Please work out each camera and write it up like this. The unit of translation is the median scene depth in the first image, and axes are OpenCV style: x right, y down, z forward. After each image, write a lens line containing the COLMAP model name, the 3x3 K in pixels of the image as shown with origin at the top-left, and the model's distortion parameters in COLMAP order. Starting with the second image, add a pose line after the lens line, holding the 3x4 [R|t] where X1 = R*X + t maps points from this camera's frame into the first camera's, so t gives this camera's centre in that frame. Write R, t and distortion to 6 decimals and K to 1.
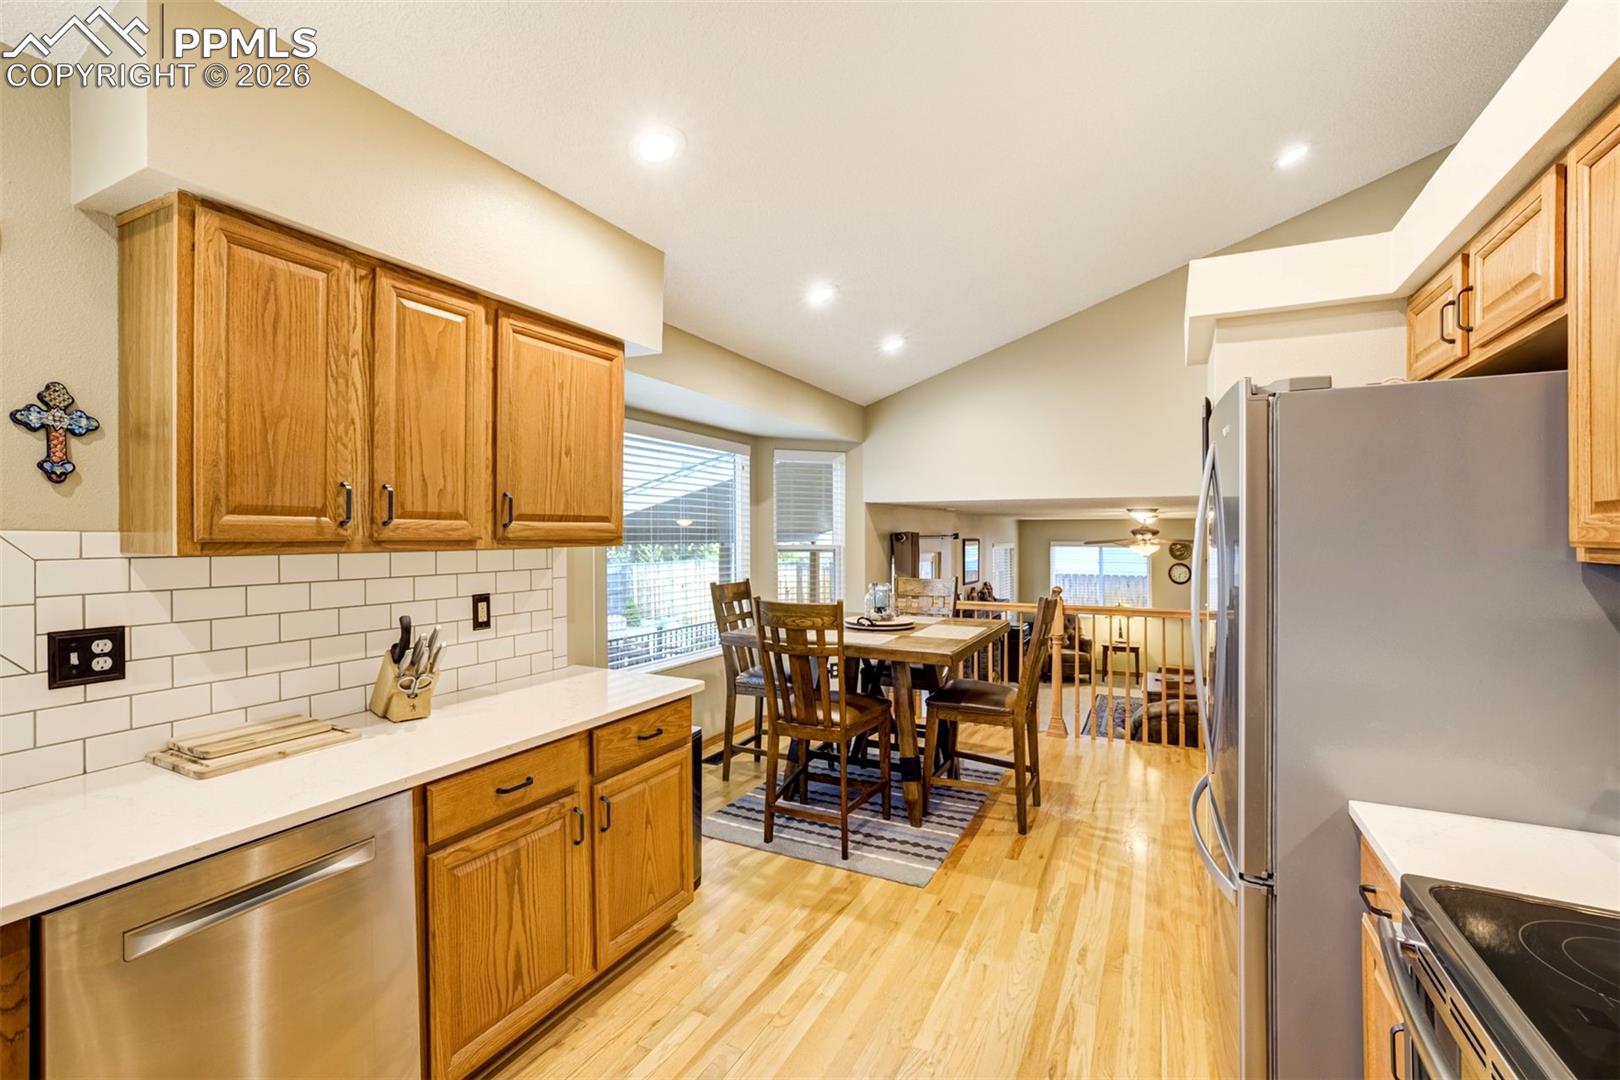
lens RADIAL K [[693.4, 0, 813.9], [0, 693.4, 537.9], [0, 0, 1]] dist [-0.043479, 0.015901]
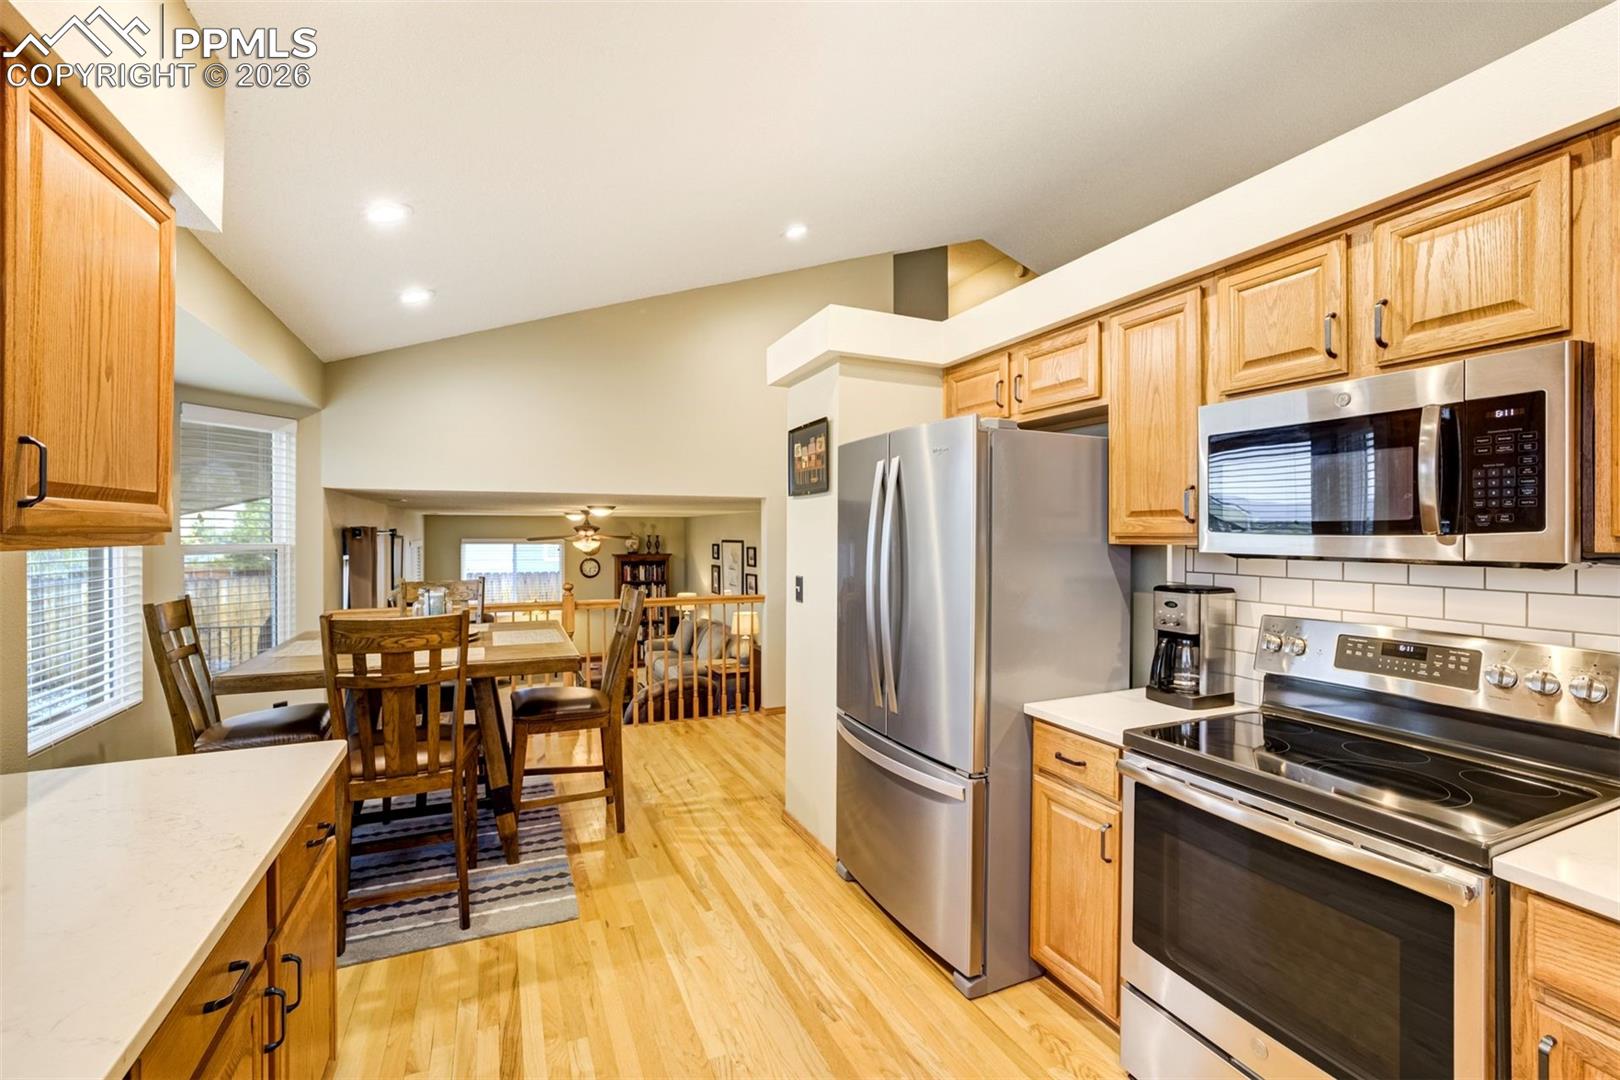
lens RADIAL K [[699.6, 0, 810.0], [0, 699.6, 540.0], [0, 0, 1]] dist [-0.052004, 0.022155]
pose [[0.629745, -0.006884, 0.776771, -0.319566], [0.001715, 0.999971, 0.007472, 0.003996], [-0.776800, -0.003373, 0.629738, 0.176561]]
